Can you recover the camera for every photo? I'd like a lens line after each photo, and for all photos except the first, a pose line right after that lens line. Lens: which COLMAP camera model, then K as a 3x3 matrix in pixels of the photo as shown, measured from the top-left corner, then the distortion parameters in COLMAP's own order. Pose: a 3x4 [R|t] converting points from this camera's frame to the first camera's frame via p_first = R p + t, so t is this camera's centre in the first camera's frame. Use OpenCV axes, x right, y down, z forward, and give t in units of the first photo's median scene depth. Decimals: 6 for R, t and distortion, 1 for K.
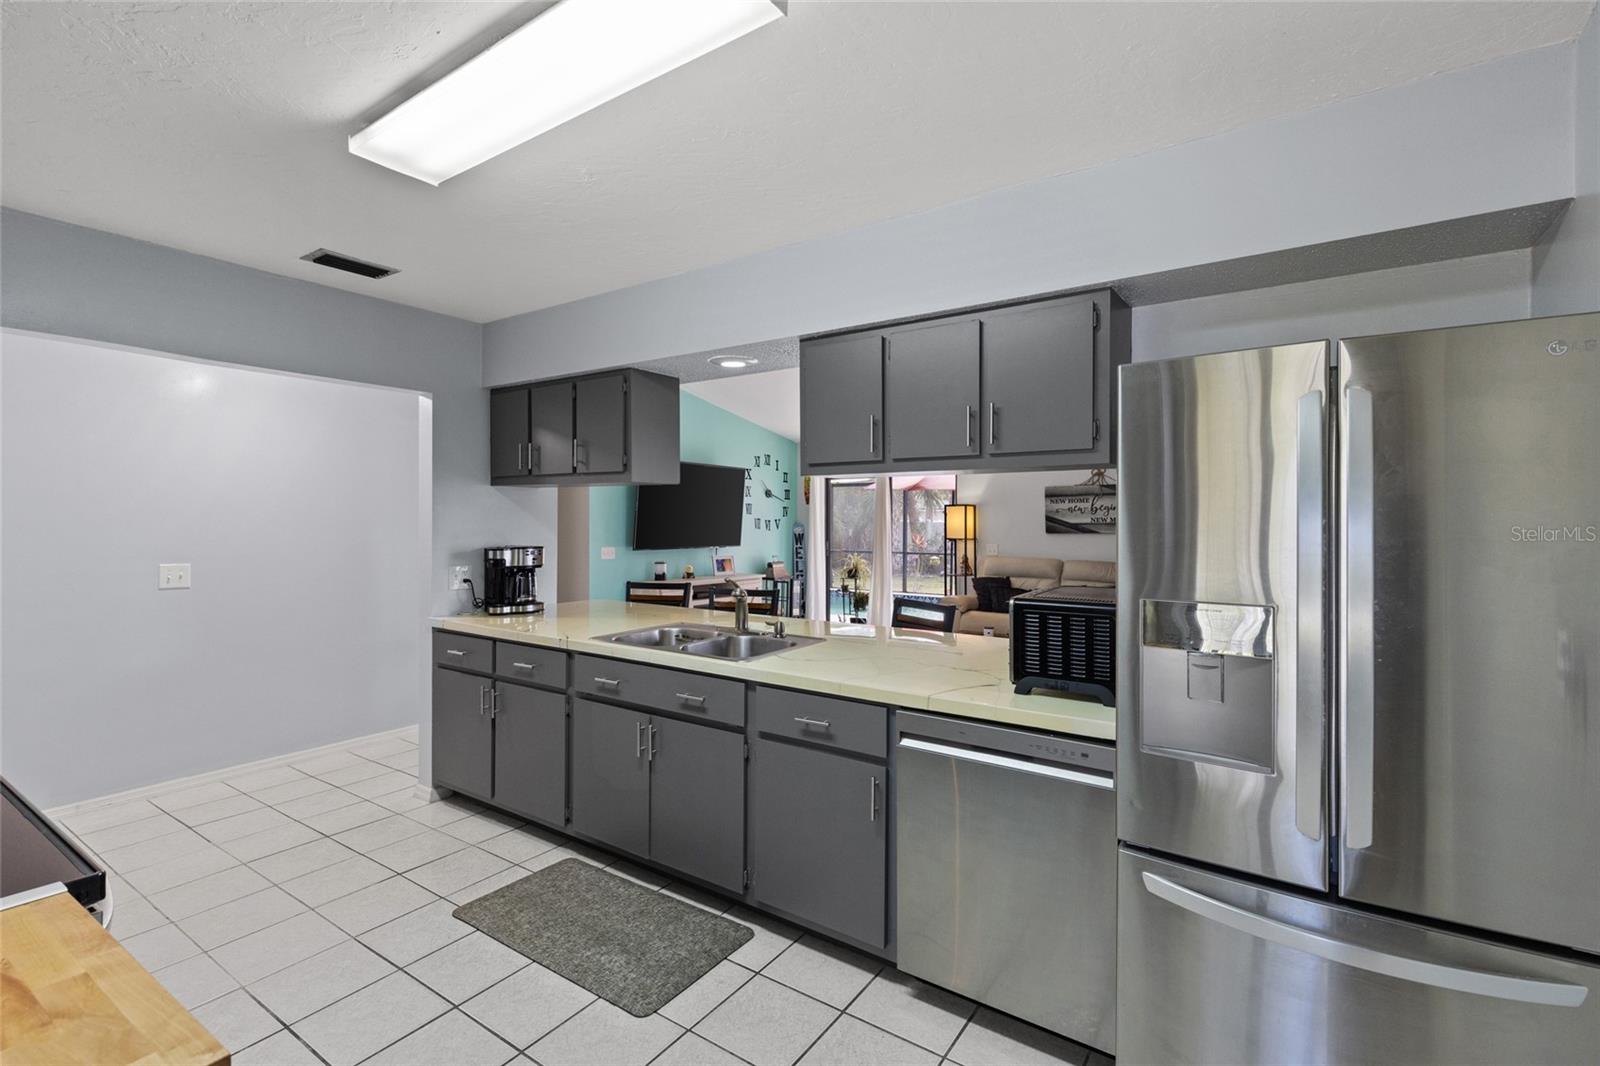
lens RADIAL K [[730.2, 0, 803.1], [0, 730.2, 520.0], [0, 0, 1]] dist [0.005661, 0.000086]
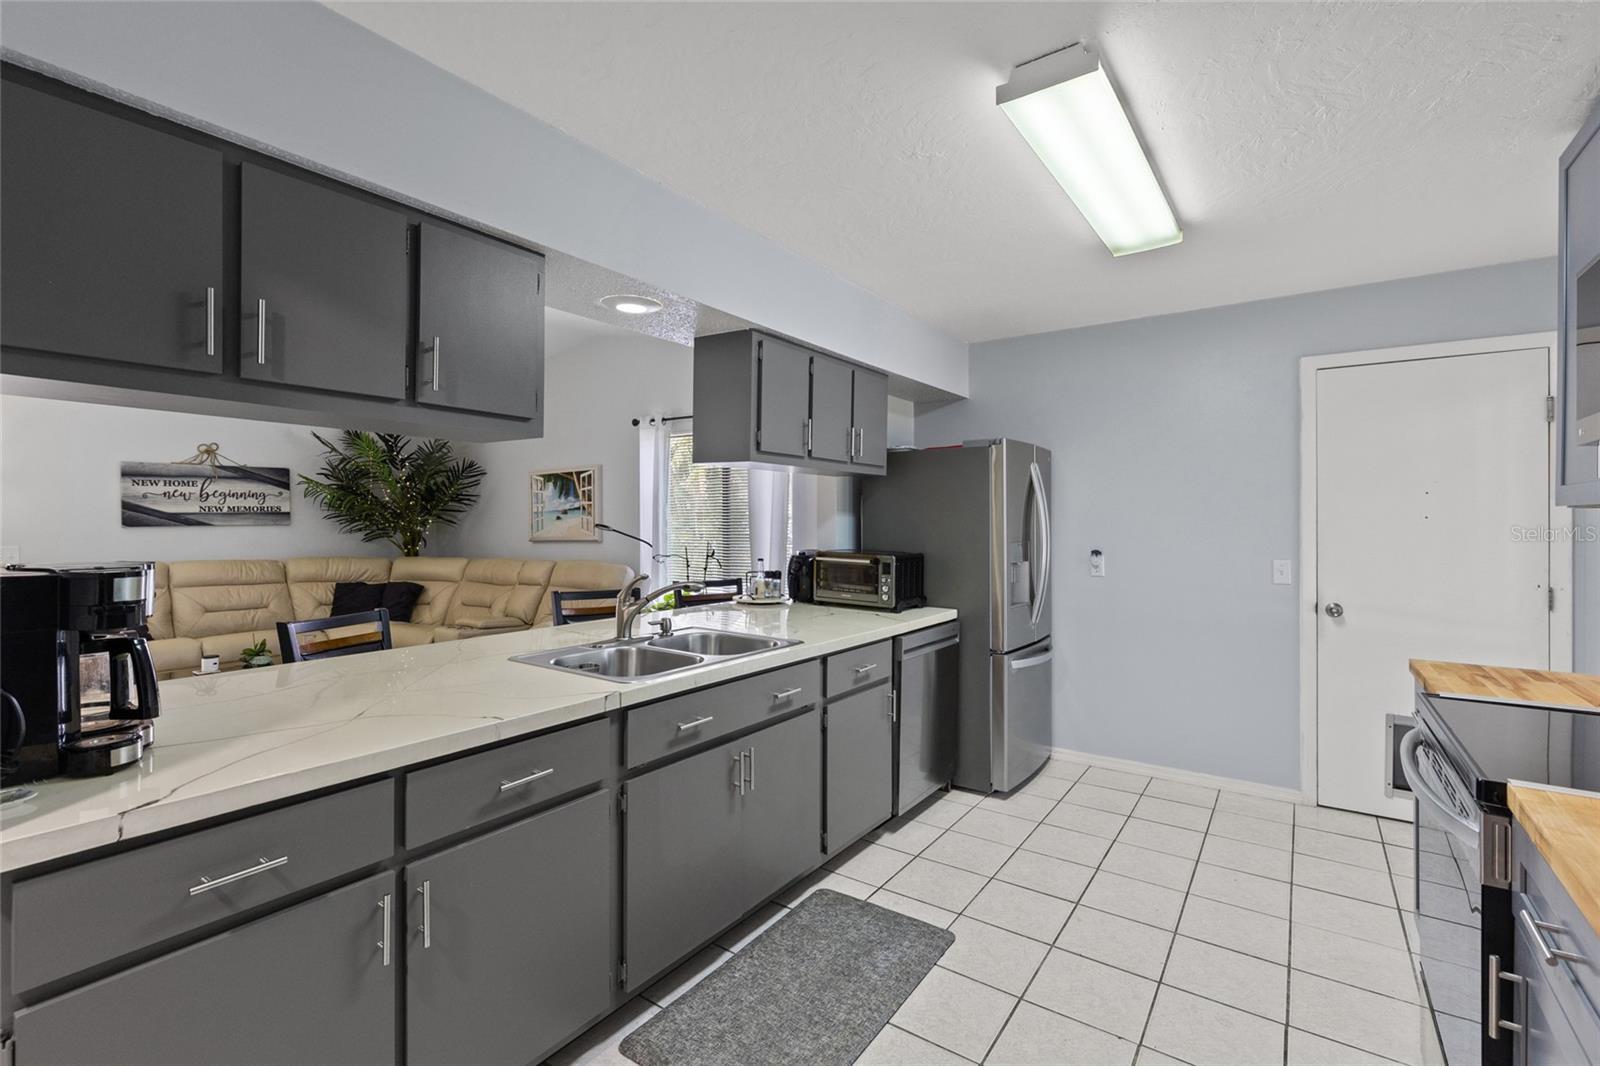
lens RADIAL K [[723.0, 0, 798.3], [0, 723.0, 520.6], [0, 0, 1]] dist [0.003886, -0.000550]
pose [[0.010955, -0.004787, 0.999929, -0.718227], [-0.003440, 0.999982, 0.004825, 0.012646], [-0.999934, -0.003492, 0.010939, 0.655540]]
